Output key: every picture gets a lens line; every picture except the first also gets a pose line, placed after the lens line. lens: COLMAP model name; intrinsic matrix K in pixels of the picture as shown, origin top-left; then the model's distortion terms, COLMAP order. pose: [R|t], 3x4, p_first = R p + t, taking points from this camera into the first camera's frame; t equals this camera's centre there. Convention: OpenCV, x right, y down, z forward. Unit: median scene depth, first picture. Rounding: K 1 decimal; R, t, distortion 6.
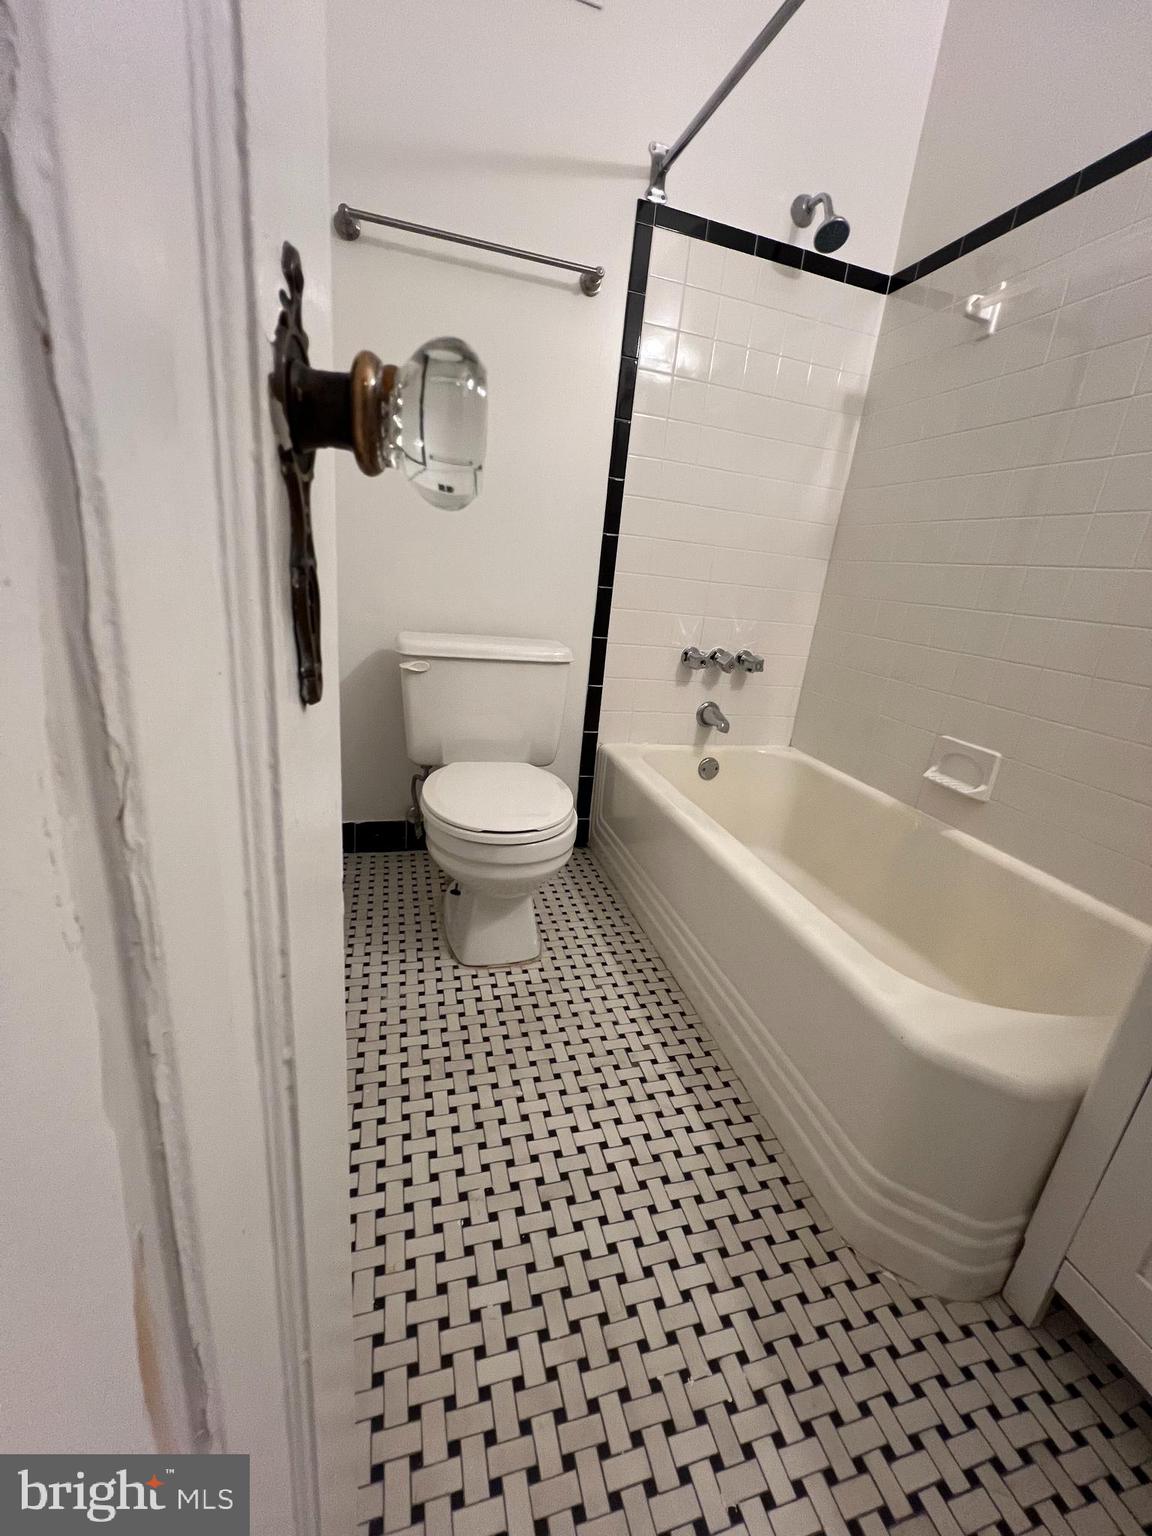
lens RADIAL K [[614.2, 0, 579.6], [0, 614.2, 764.9], [0, 0, 1]] dist [-0.001506, -0.000081]
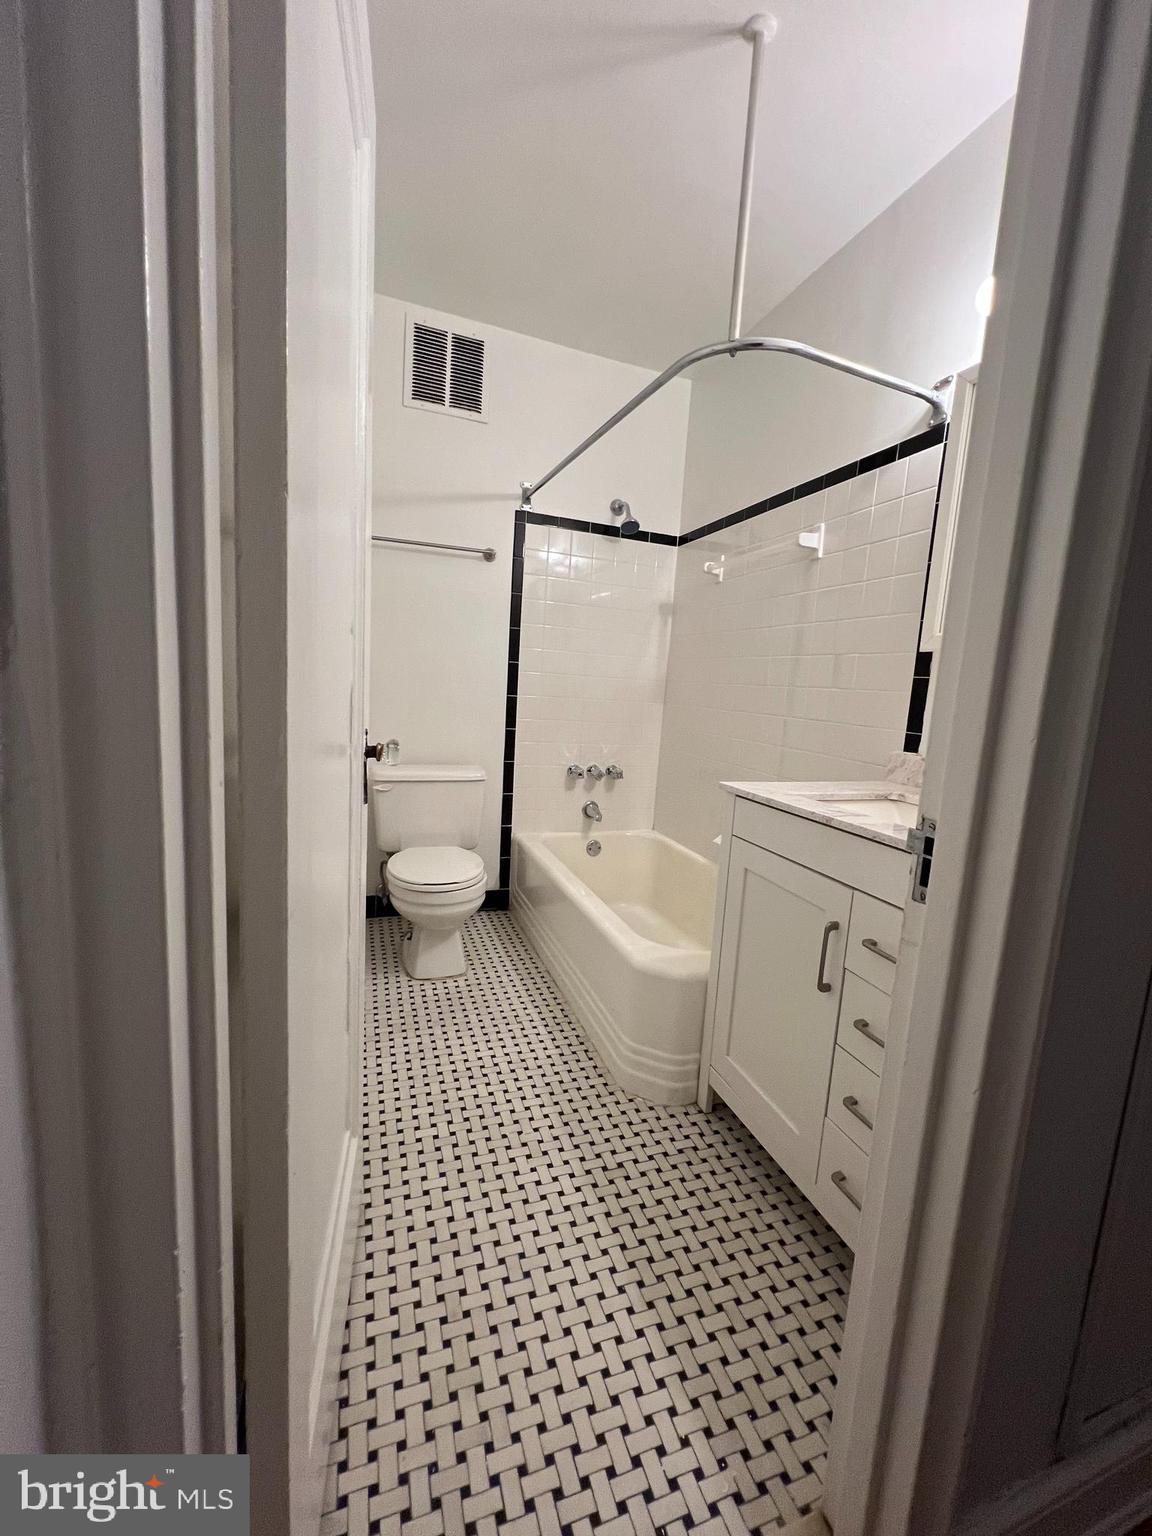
lens RADIAL K [[607.4, 0, 577.4], [0, 607.4, 761.0], [0, 0, 1]] dist [-0.002478, -0.000309]
pose [[0.997328, -0.045603, 0.057072, 0.141463], [0.055031, 0.982783, -0.176376, 0.073428], [-0.048046, 0.179046, 0.982667, -0.556793]]
